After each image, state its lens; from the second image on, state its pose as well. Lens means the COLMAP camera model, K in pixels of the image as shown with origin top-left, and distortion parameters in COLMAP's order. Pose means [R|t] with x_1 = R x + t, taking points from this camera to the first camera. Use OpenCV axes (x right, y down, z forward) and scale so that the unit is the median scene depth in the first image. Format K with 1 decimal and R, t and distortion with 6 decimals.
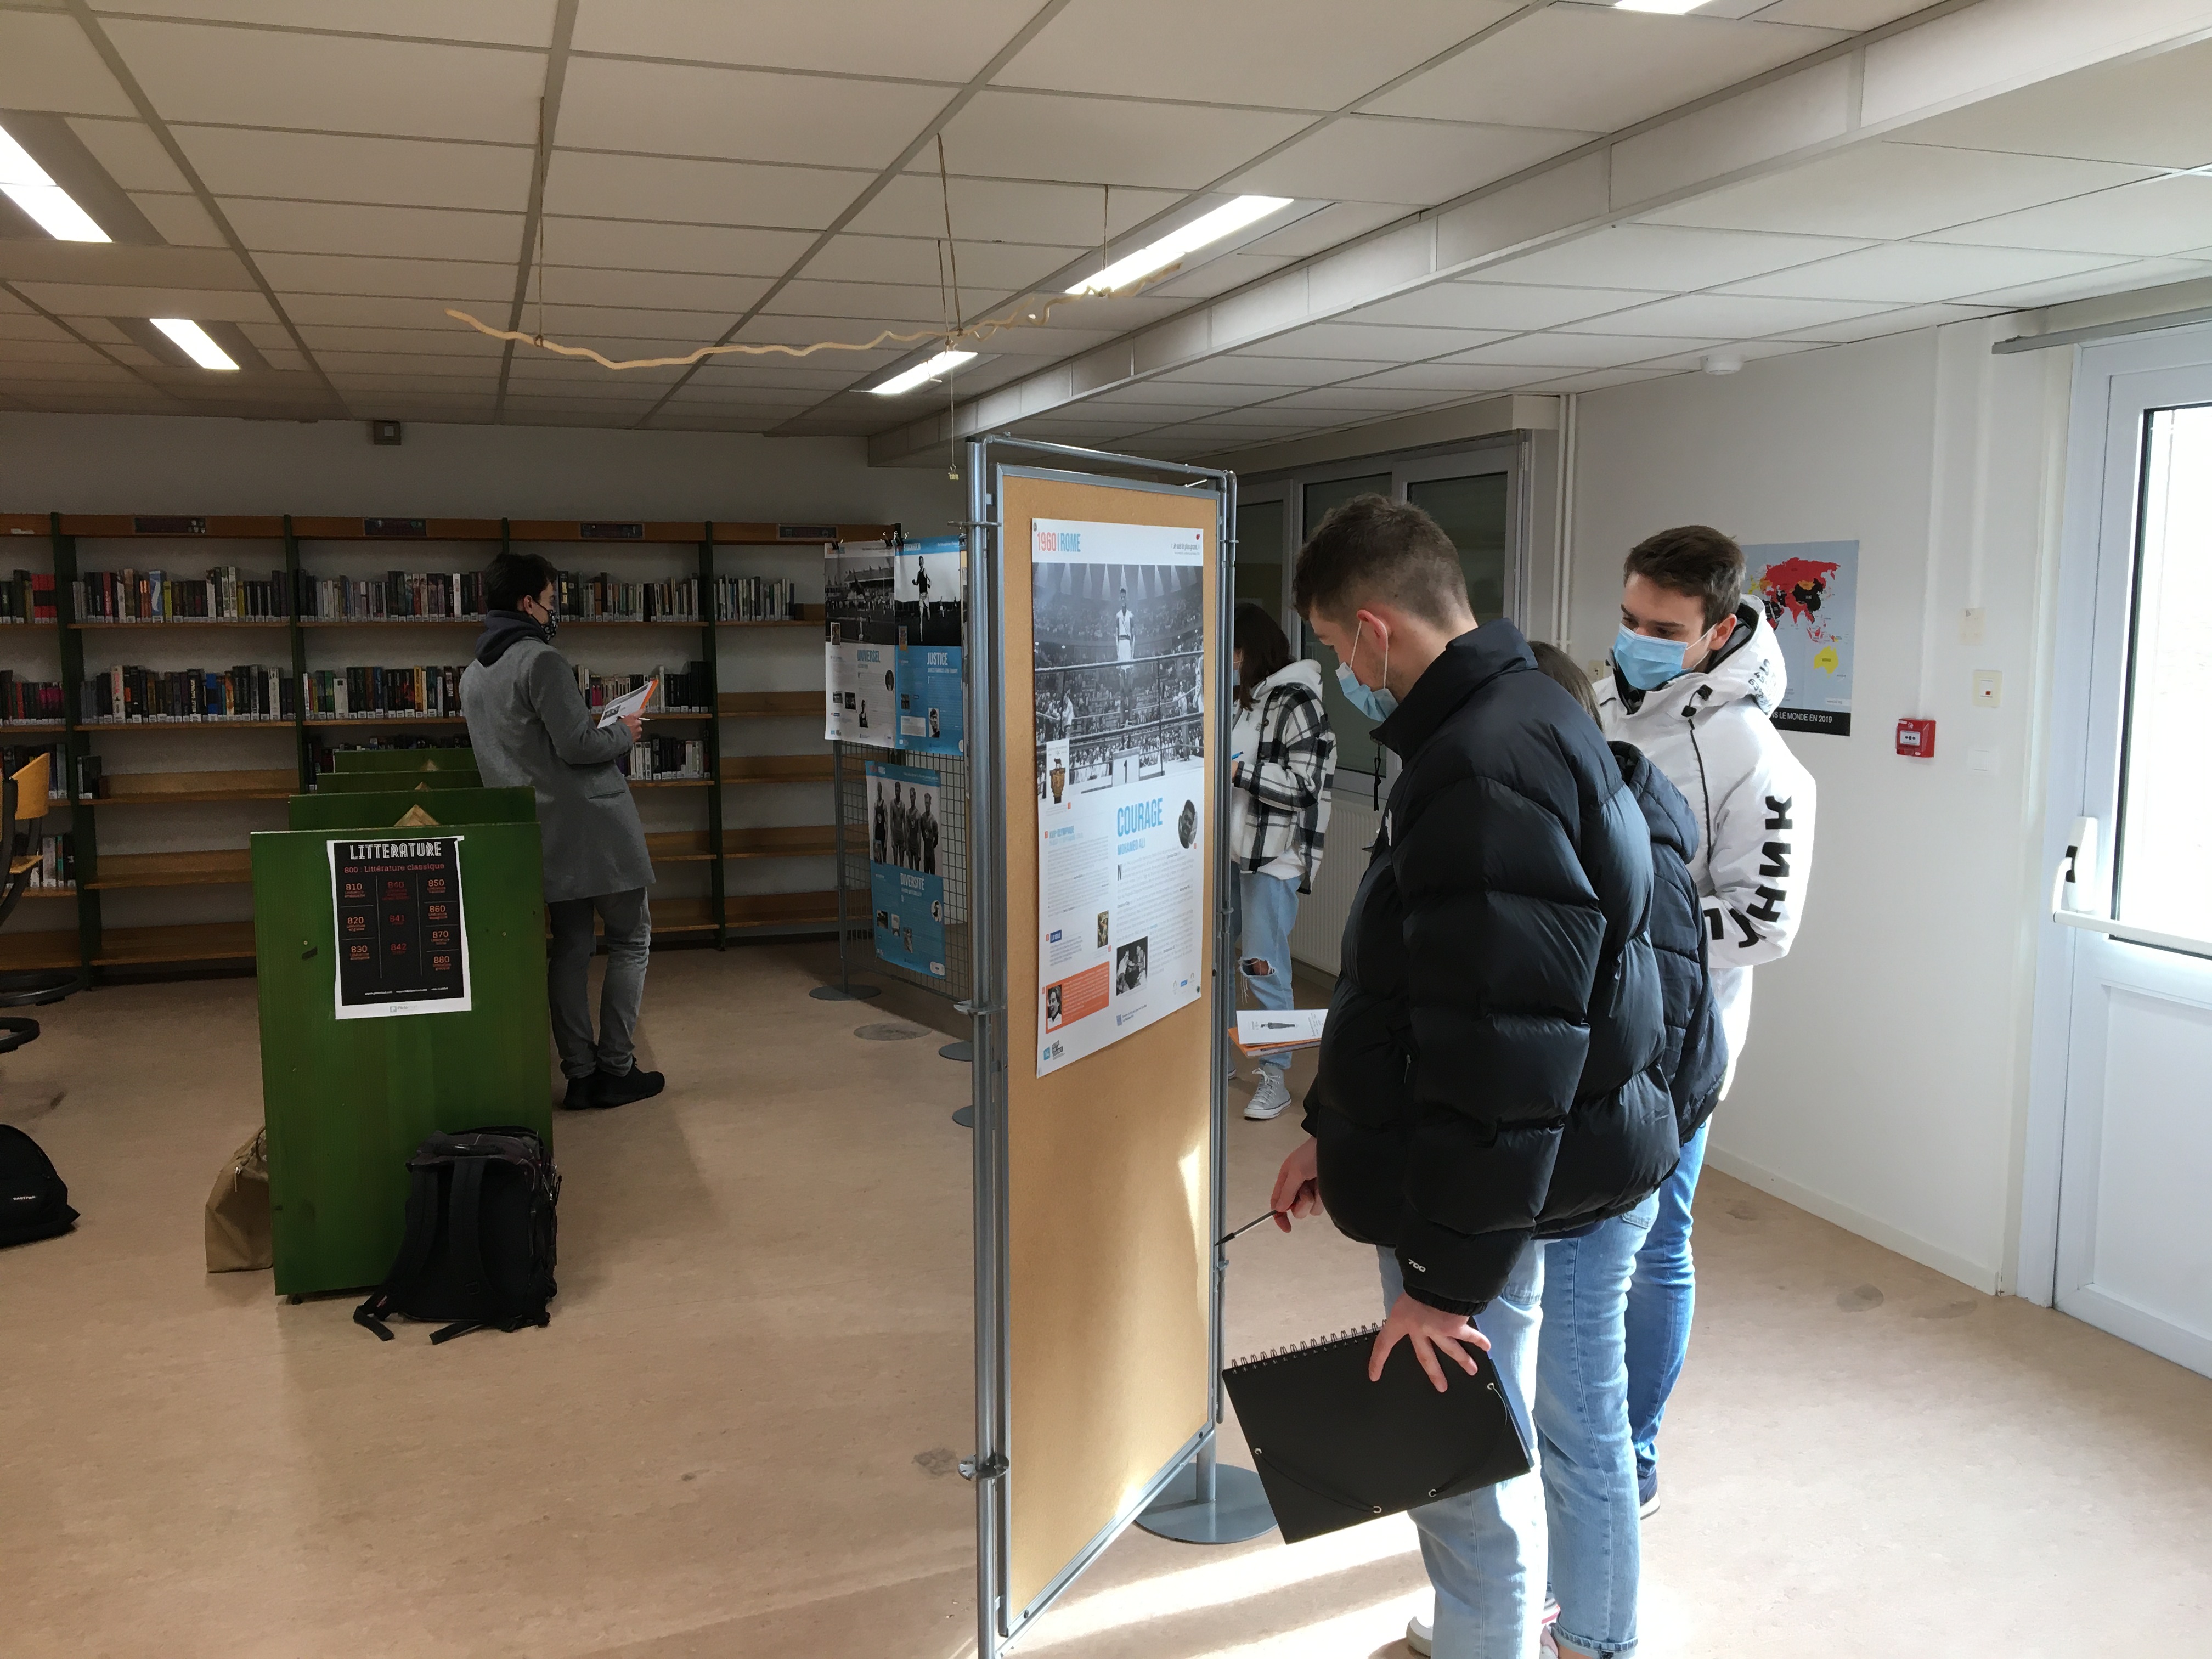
lens RADIAL K [[1858.5, 0, 1096.0], [0, 1858.5, 813.7], [0, 0, 1]] dist [0.107061, -0.190304]
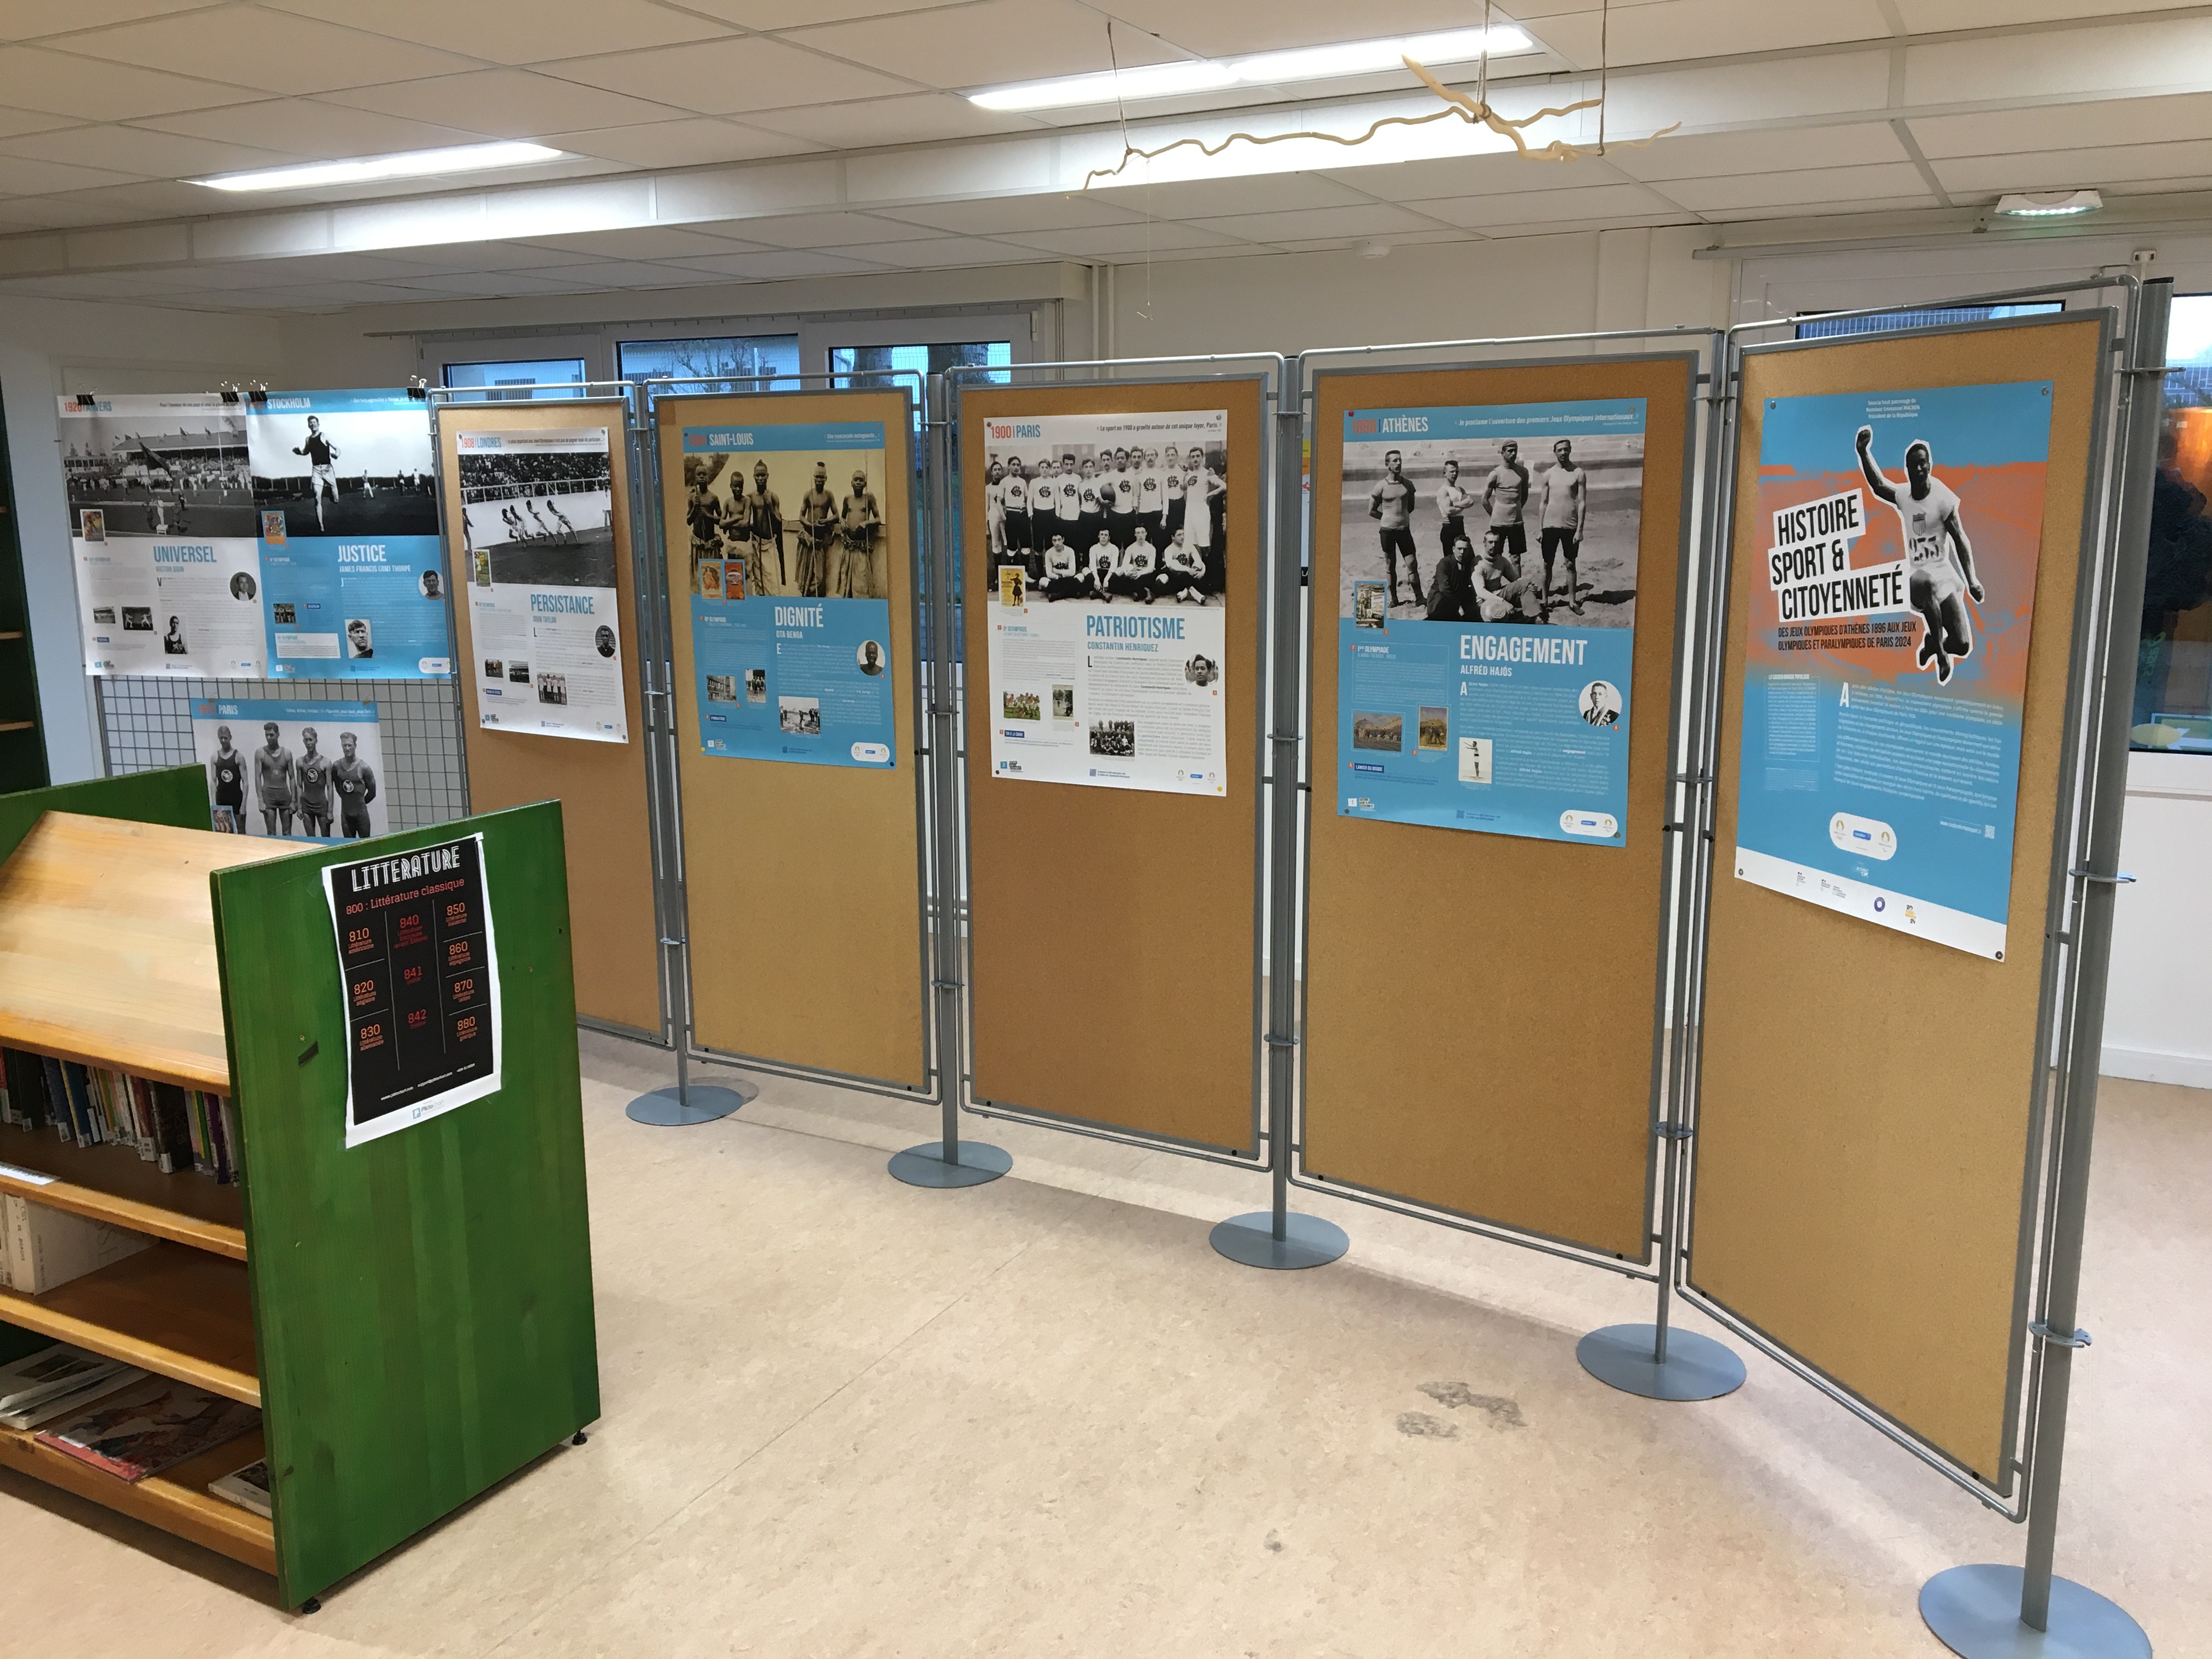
lens RADIAL K [[1854.4, 0, 1111.6], [0, 1854.4, 813.0], [0, 0, 1]] dist [0.113377, -0.209770]
pose [[0.715048, -0.129631, 0.686951, -0.574861], [0.088102, 0.991532, 0.095402, -0.034965], [-0.693502, -0.007695, 0.720414, 0.337575]]
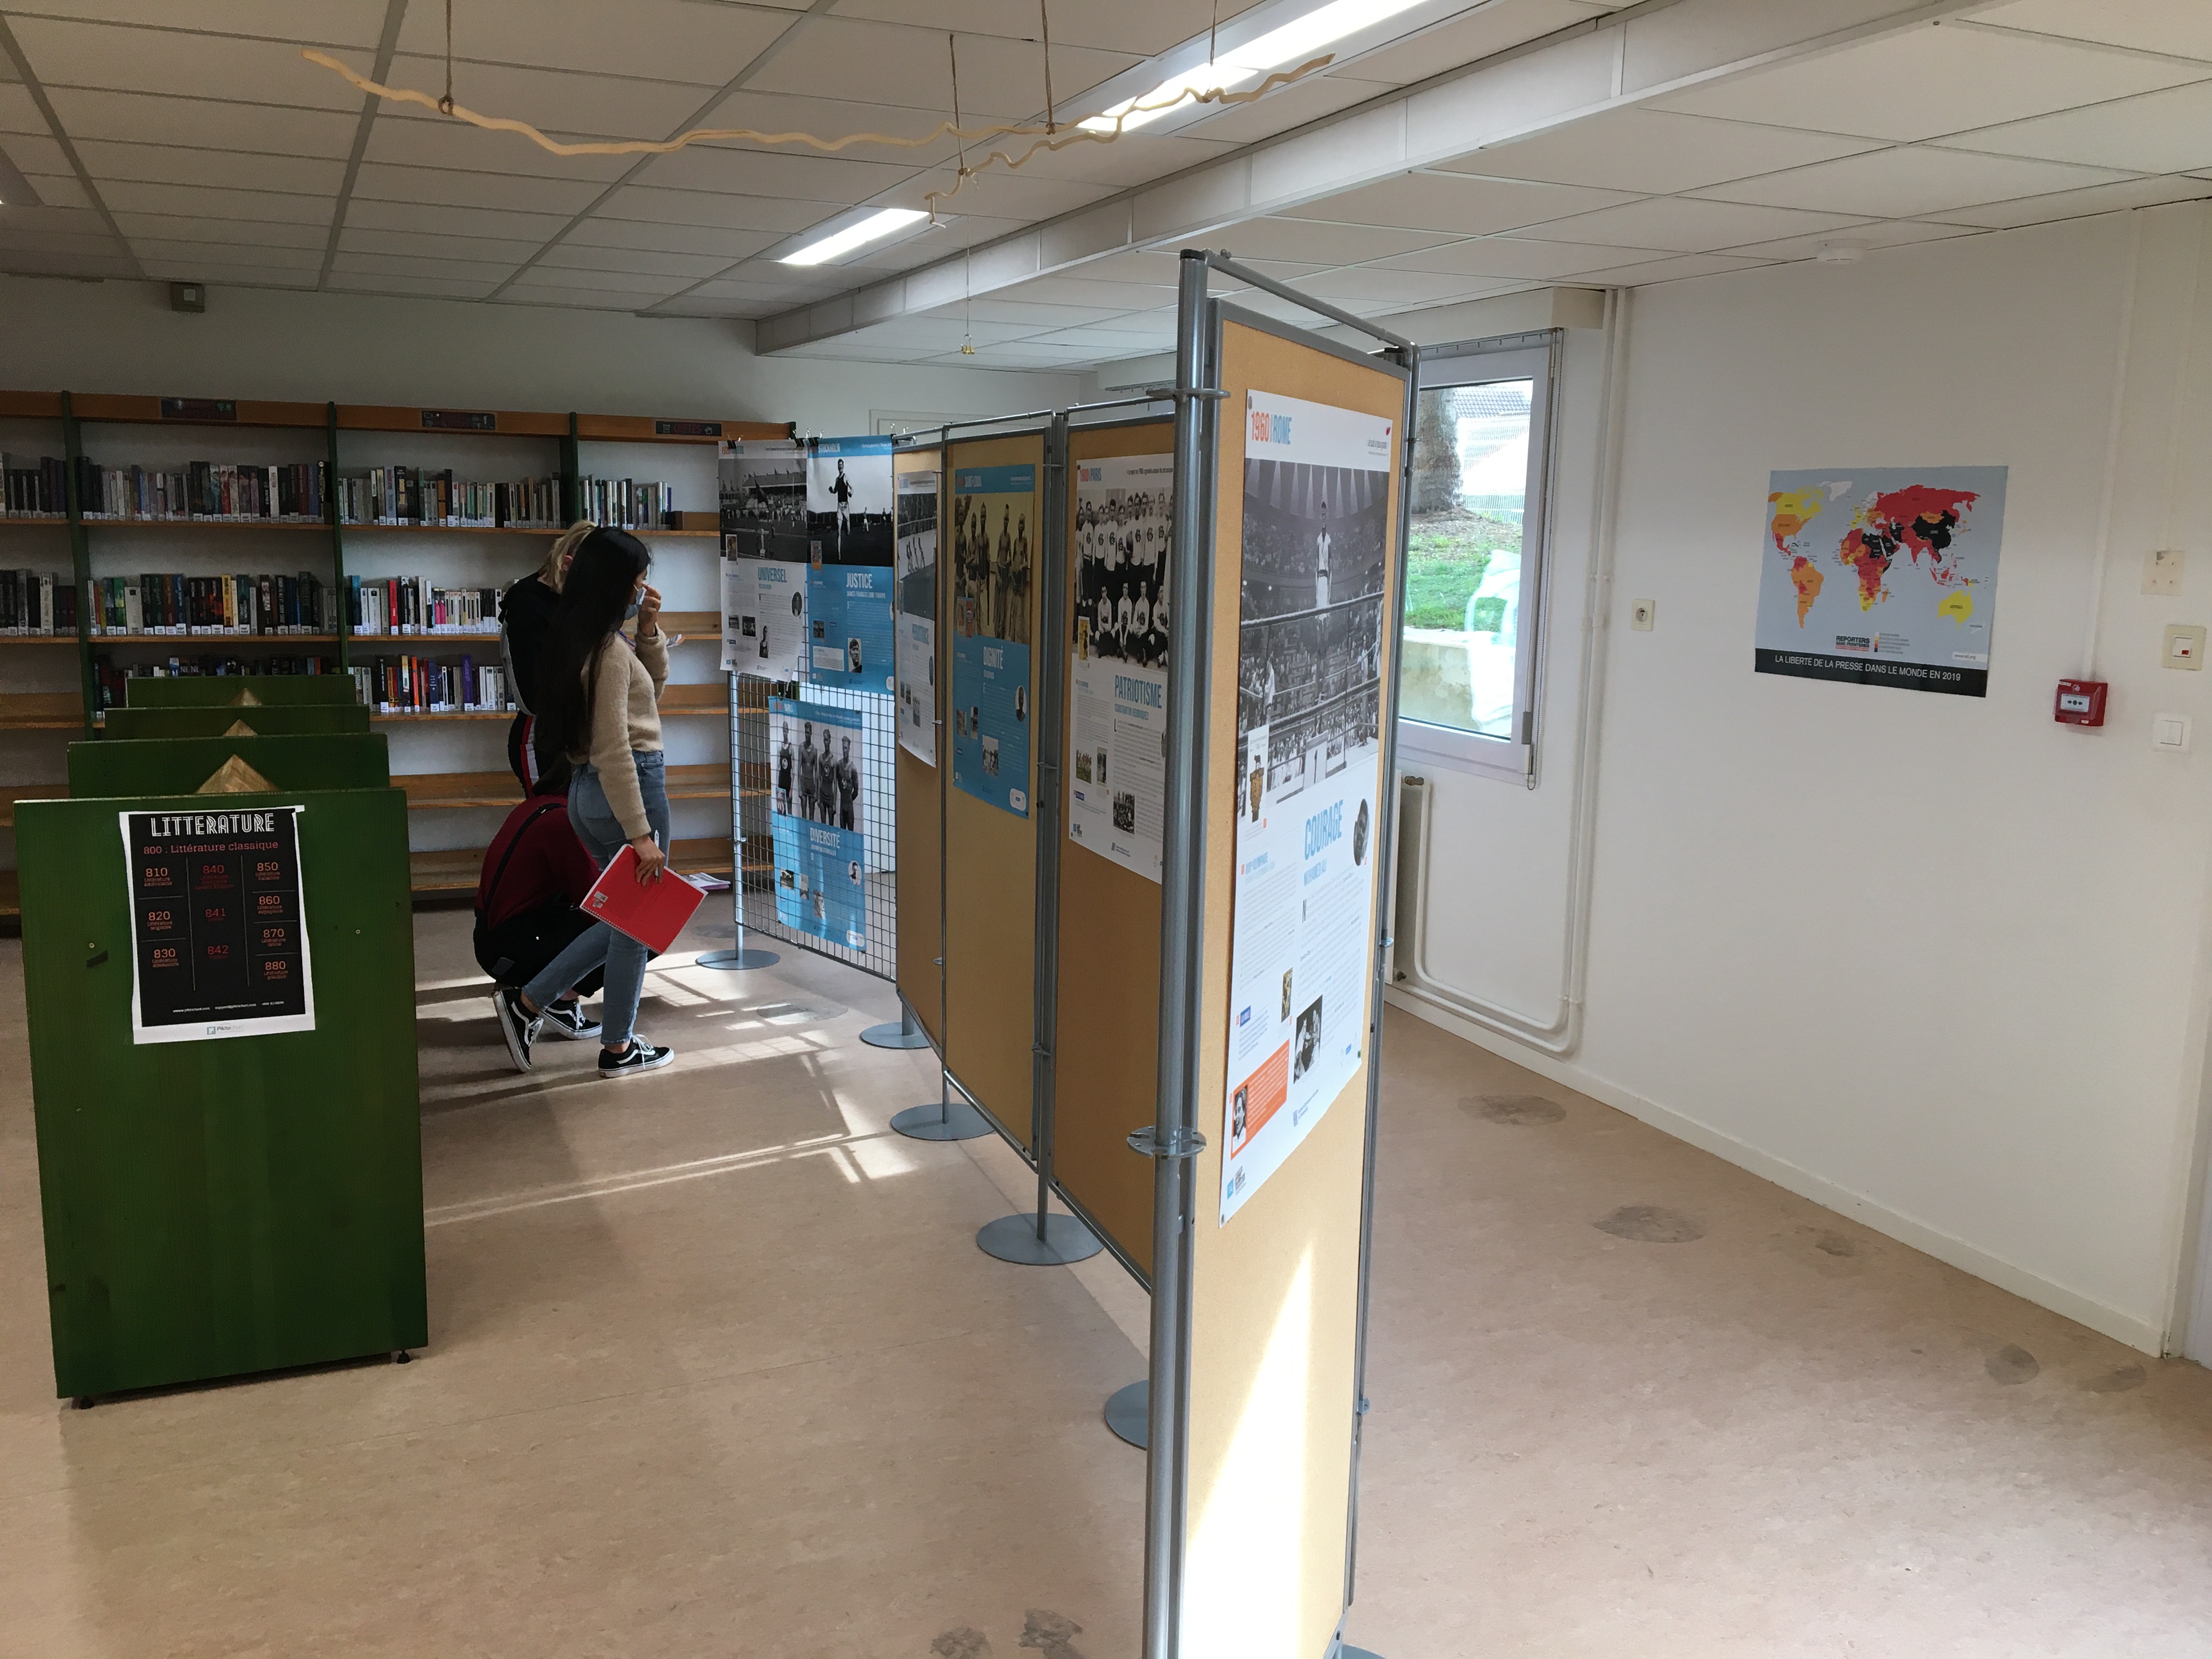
lens RADIAL K [[1858.5, 0, 1096.0], [0, 1858.5, 813.7], [0, 0, 1]] dist [0.107061, -0.190304]
pose [[0.995815, 0.008858, 0.090967, -0.076776], [-0.012810, 0.998995, 0.042949, -0.020154], [-0.090495, -0.043935, 0.994927, 0.185777]]
